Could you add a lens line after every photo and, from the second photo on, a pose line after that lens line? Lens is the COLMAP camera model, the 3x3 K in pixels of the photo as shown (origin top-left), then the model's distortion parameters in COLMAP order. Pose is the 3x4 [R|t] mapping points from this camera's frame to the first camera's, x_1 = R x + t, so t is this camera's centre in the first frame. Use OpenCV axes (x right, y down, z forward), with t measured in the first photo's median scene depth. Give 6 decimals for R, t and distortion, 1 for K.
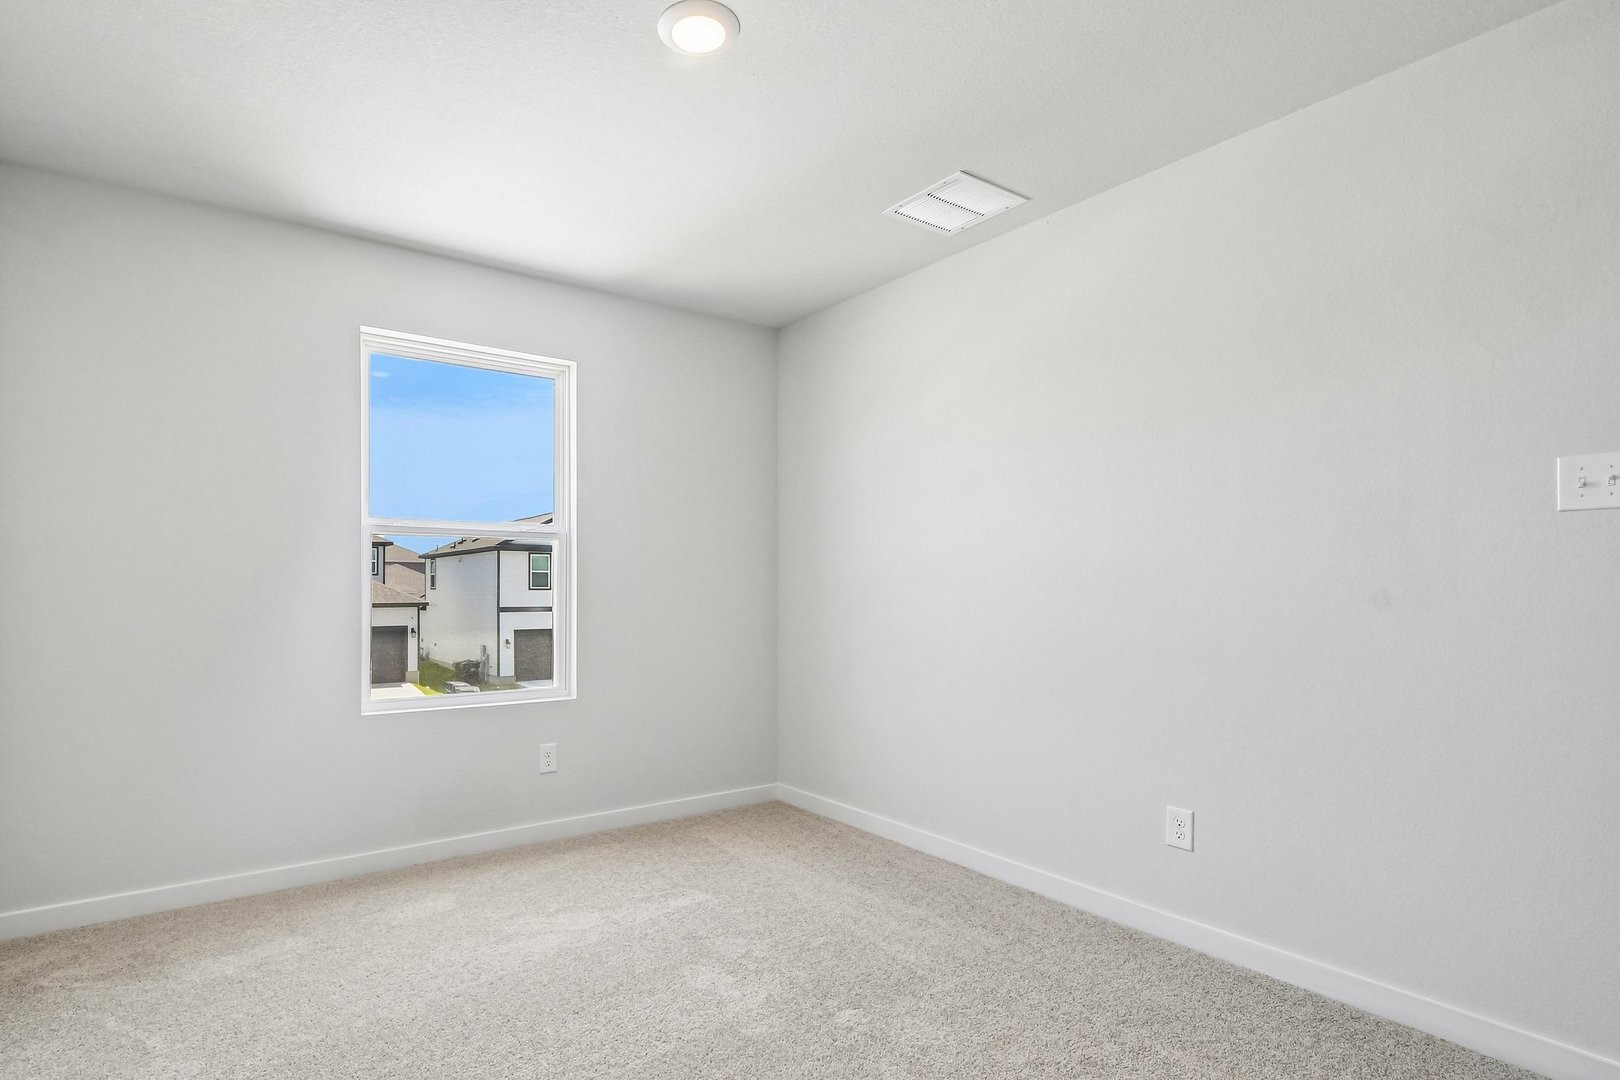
lens RADIAL K [[729.5, 0, 810.6], [0, 729.5, 588.7], [0, 0, 1]] dist [0.013738, -0.000599]
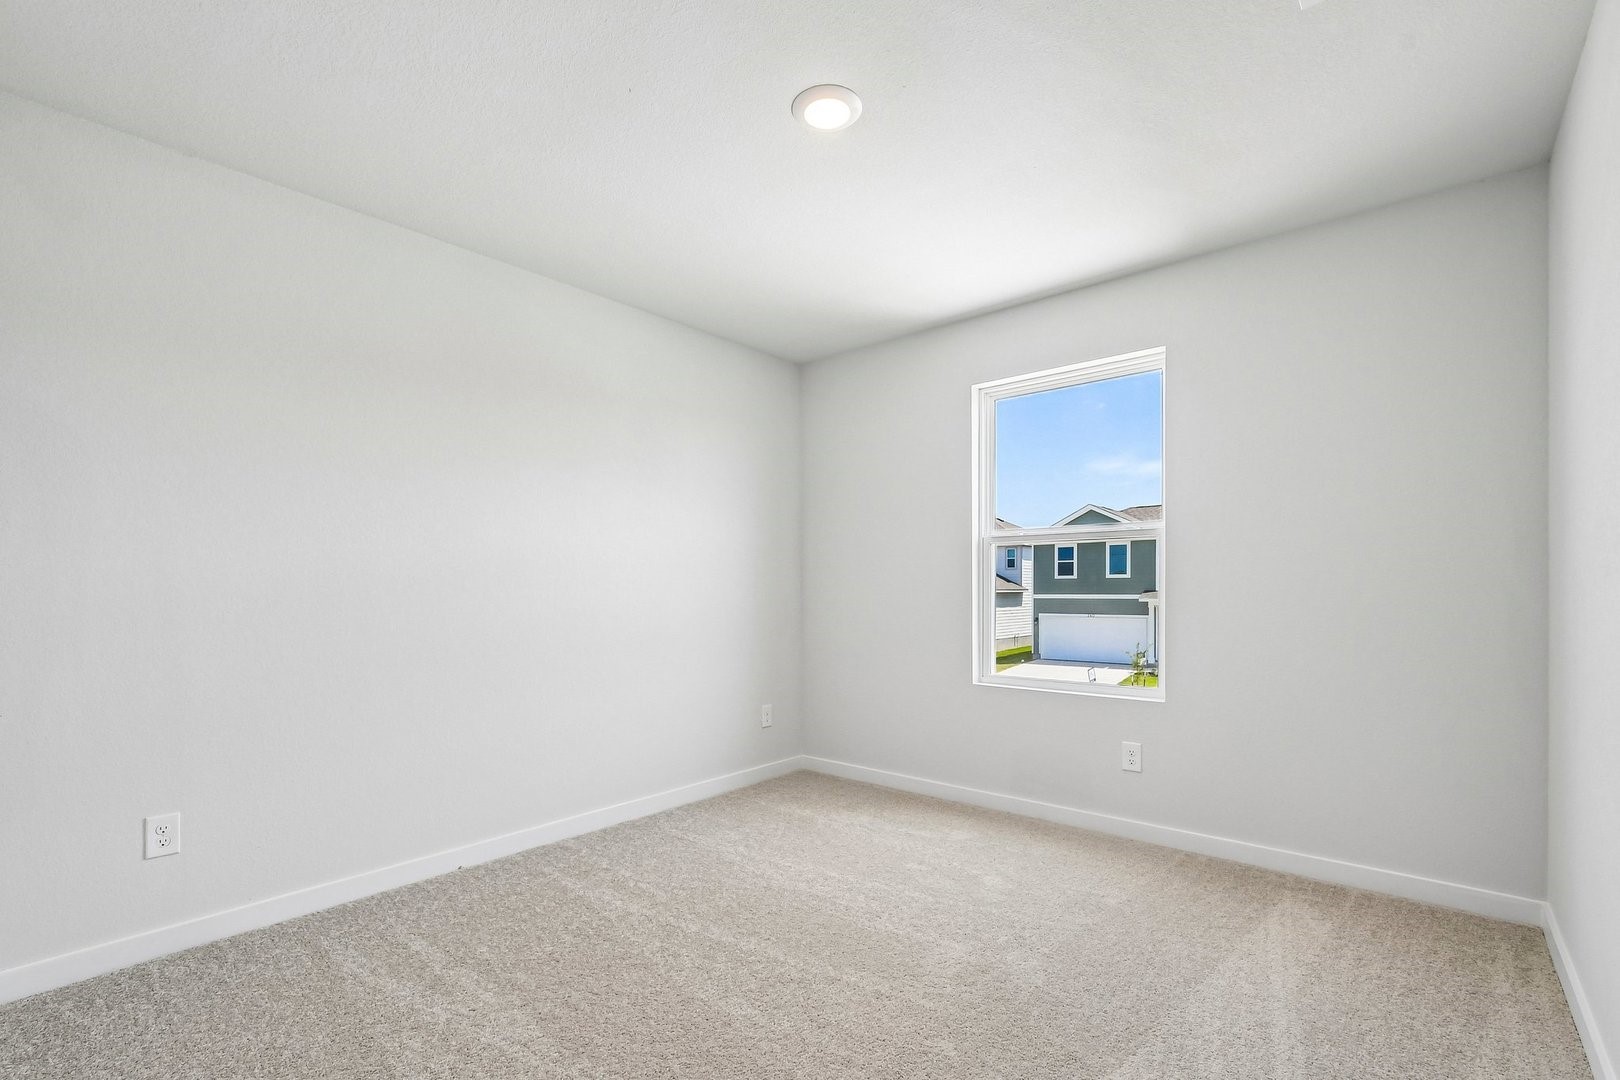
lens RADIAL K [[729.5, 0, 817.2], [0, 729.5, 591.8], [0, 0, 1]] dist [0.013738, -0.000599]
pose [[0.297662, 0.007269, -0.954644, 0.352387], [0.002002, 0.999964, 0.008238, -0.001111], [0.954669, -0.004363, 0.297637, 0.225649]]
